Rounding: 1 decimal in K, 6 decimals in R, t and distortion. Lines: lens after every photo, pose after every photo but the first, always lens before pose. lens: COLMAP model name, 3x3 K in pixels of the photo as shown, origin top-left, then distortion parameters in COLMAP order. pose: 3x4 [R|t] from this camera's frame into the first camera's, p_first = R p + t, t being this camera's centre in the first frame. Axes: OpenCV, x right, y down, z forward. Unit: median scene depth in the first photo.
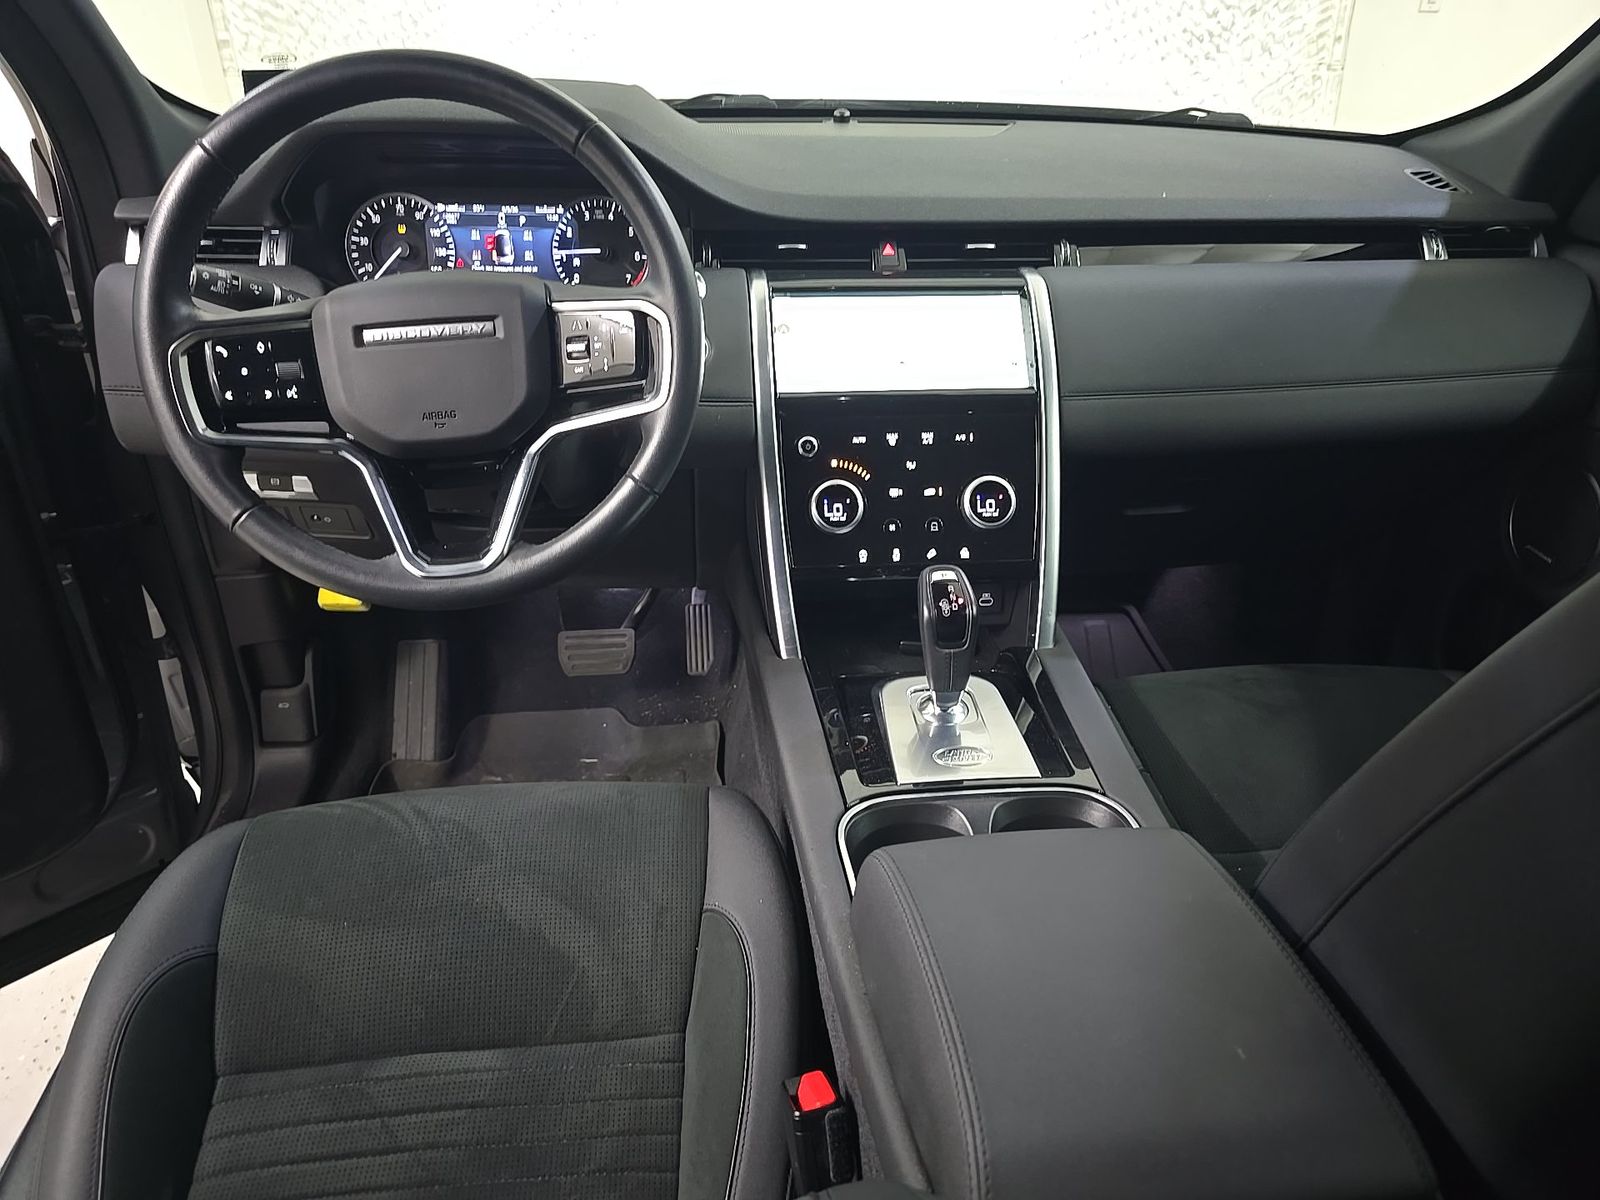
lens RADIAL K [[1070.8, 0, 805.7], [0, 1070.8, 610.6], [0, 0, 1]] dist [0.039683, -0.036735]
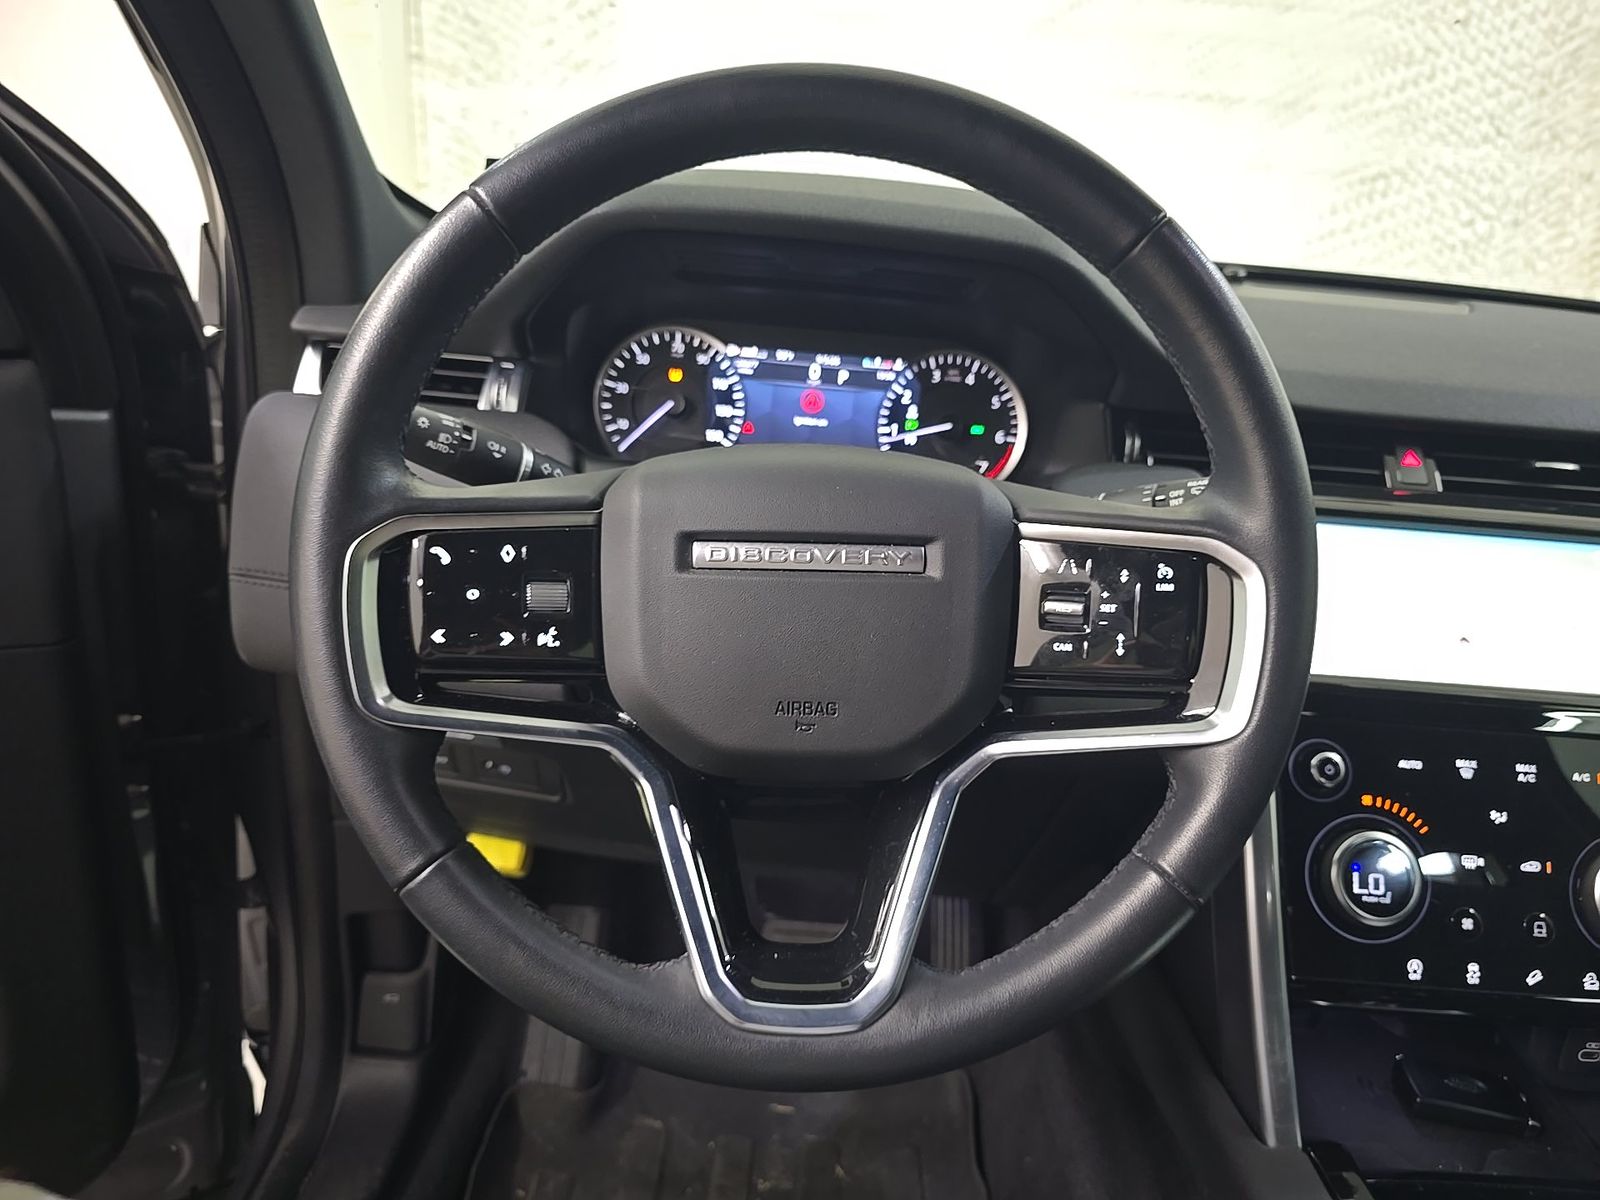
lens RADIAL K [[1070.8, 0, 790.4], [0, 1070.8, 596.5], [0, 0, 1]] dist [0.039683, -0.036735]
pose [[0.991204, 0.094986, -0.092153, -0.226682], [-0.108842, 0.981205, -0.159342, -0.110973], [0.075286, 0.167970, 0.982913, 0.349214]]
